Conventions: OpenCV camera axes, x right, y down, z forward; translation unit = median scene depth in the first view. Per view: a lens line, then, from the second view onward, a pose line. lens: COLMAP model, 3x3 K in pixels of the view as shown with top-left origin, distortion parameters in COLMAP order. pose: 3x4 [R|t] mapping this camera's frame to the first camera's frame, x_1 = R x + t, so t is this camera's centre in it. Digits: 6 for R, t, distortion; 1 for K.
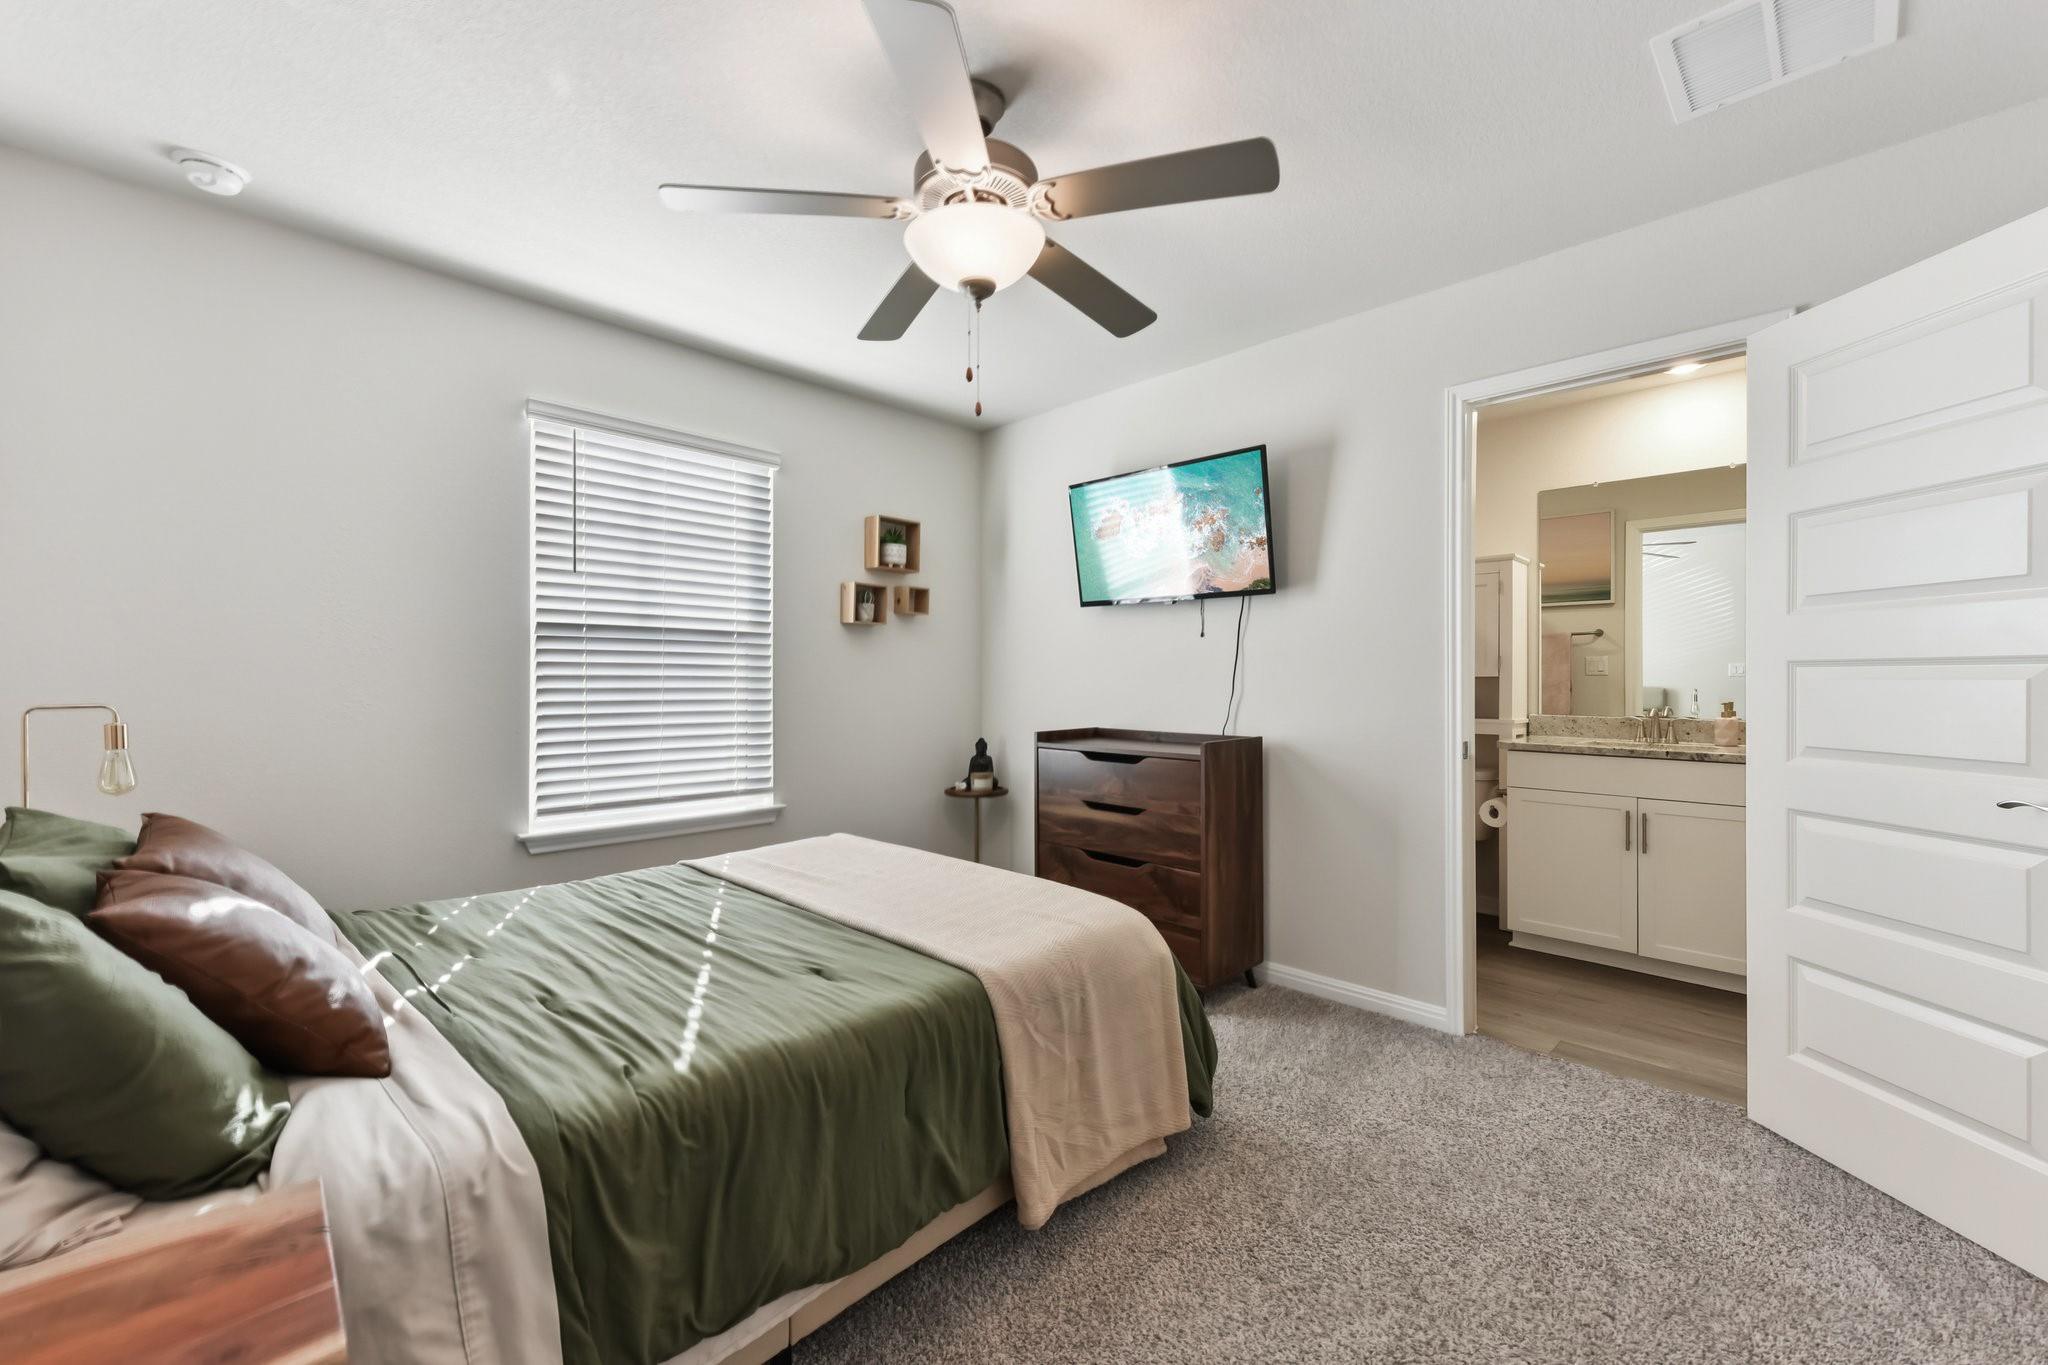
lens RADIAL K [[830.8, 0, 1023.0], [0, 830.8, 674.5], [0, 0, 1]] dist [0.002339, 0.000120]
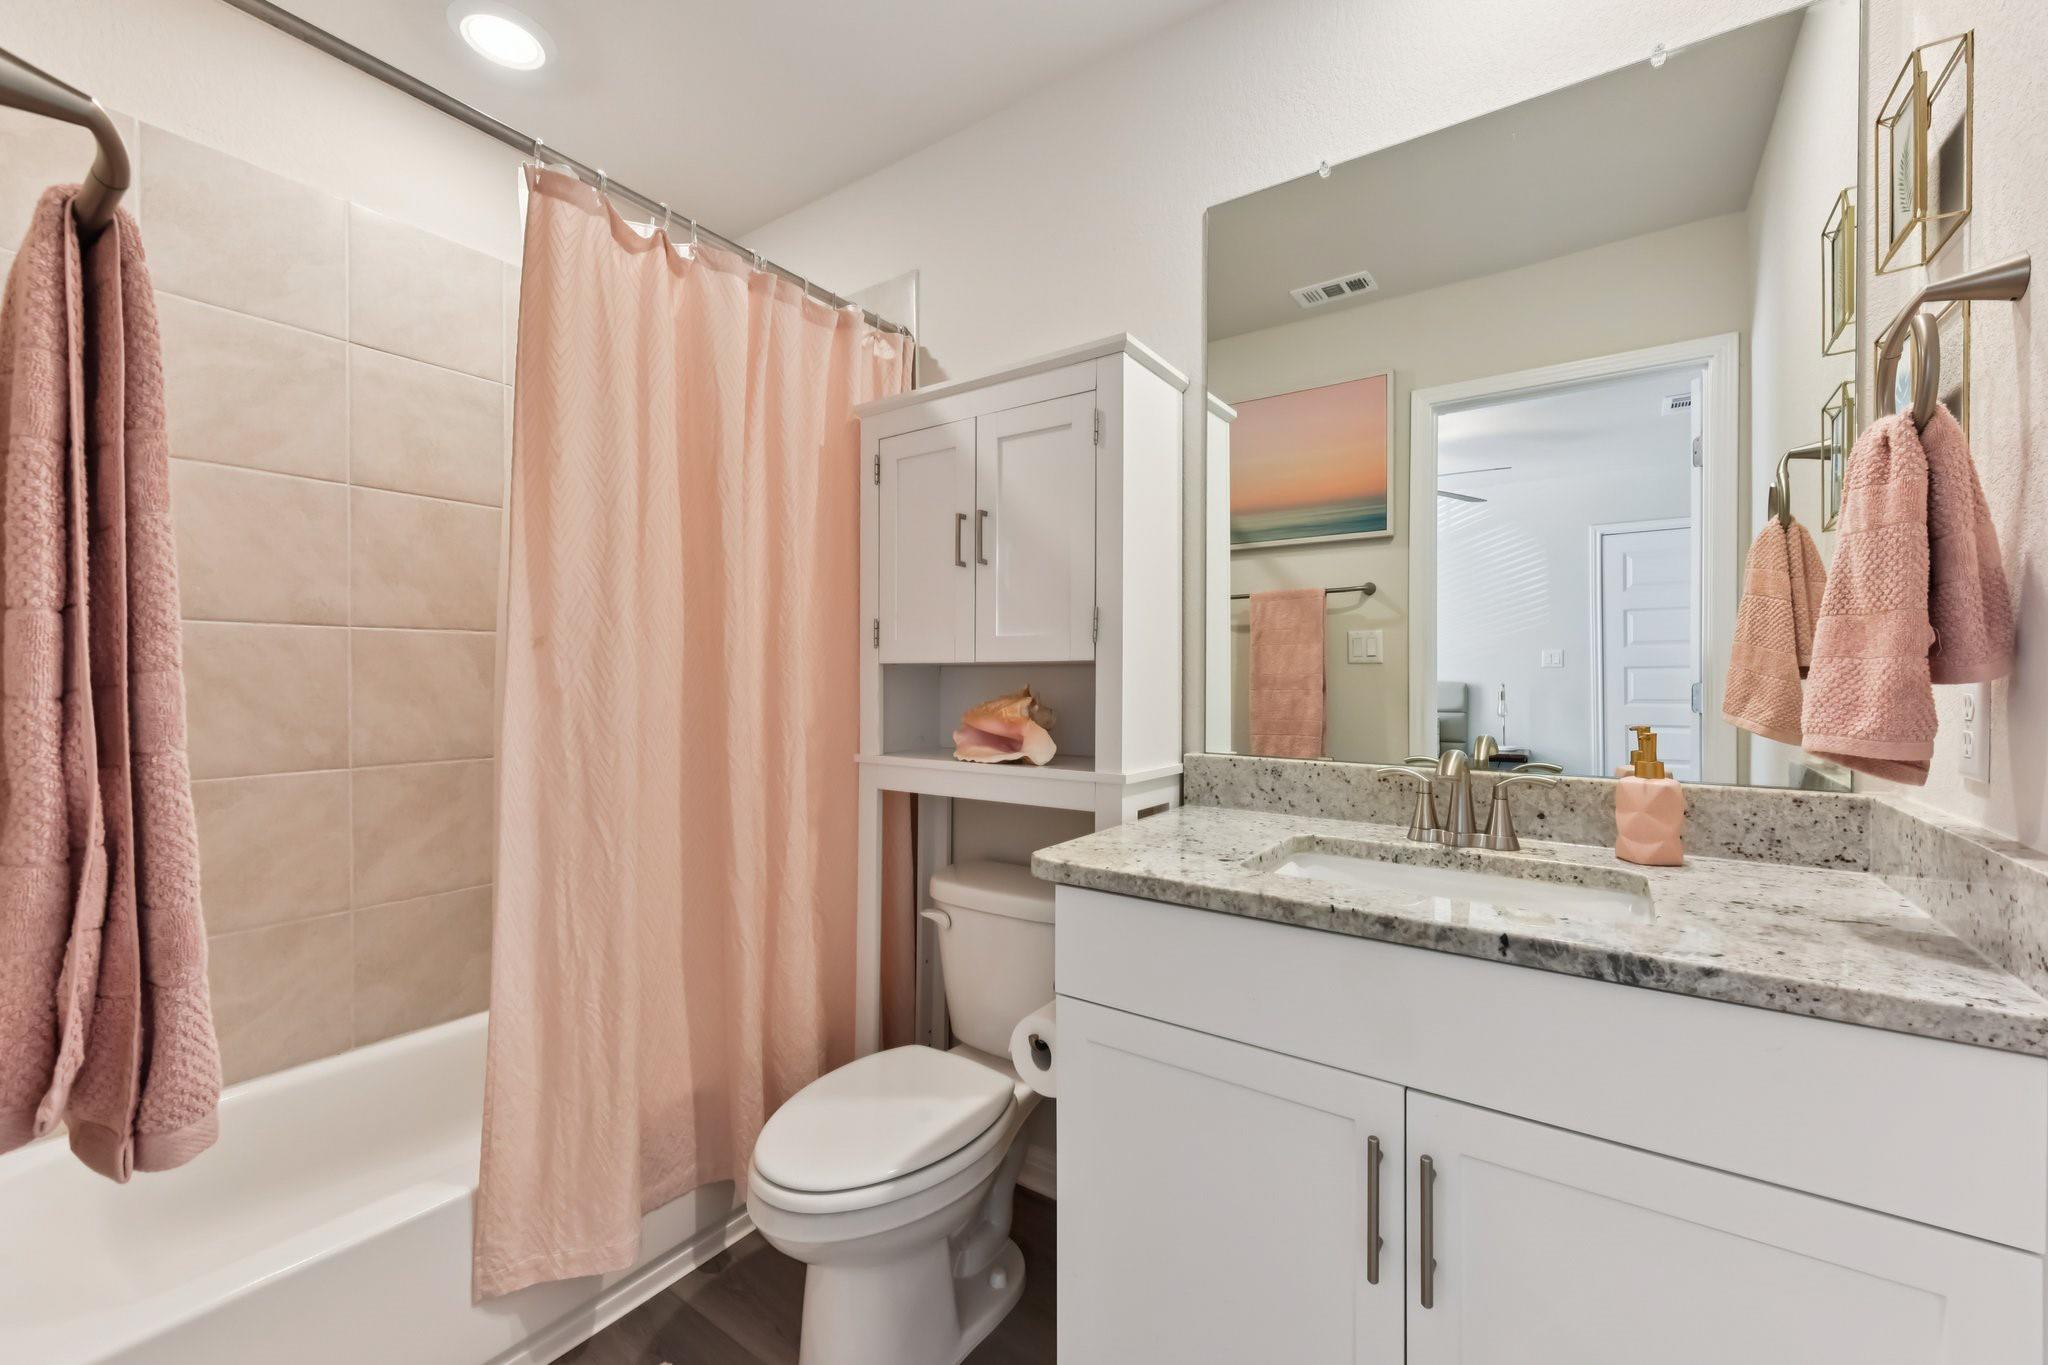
lens RADIAL K [[812.6, 0, 1025.2], [0, 812.6, 682.6], [0, 0, 1]] dist [0.001387, -0.000022]
pose [[0.986144, -0.005299, 0.165809, 0.288017], [0.002479, 0.999849, 0.017210, 0.003436], [-0.165875, -0.016560, 0.986008, 0.382554]]
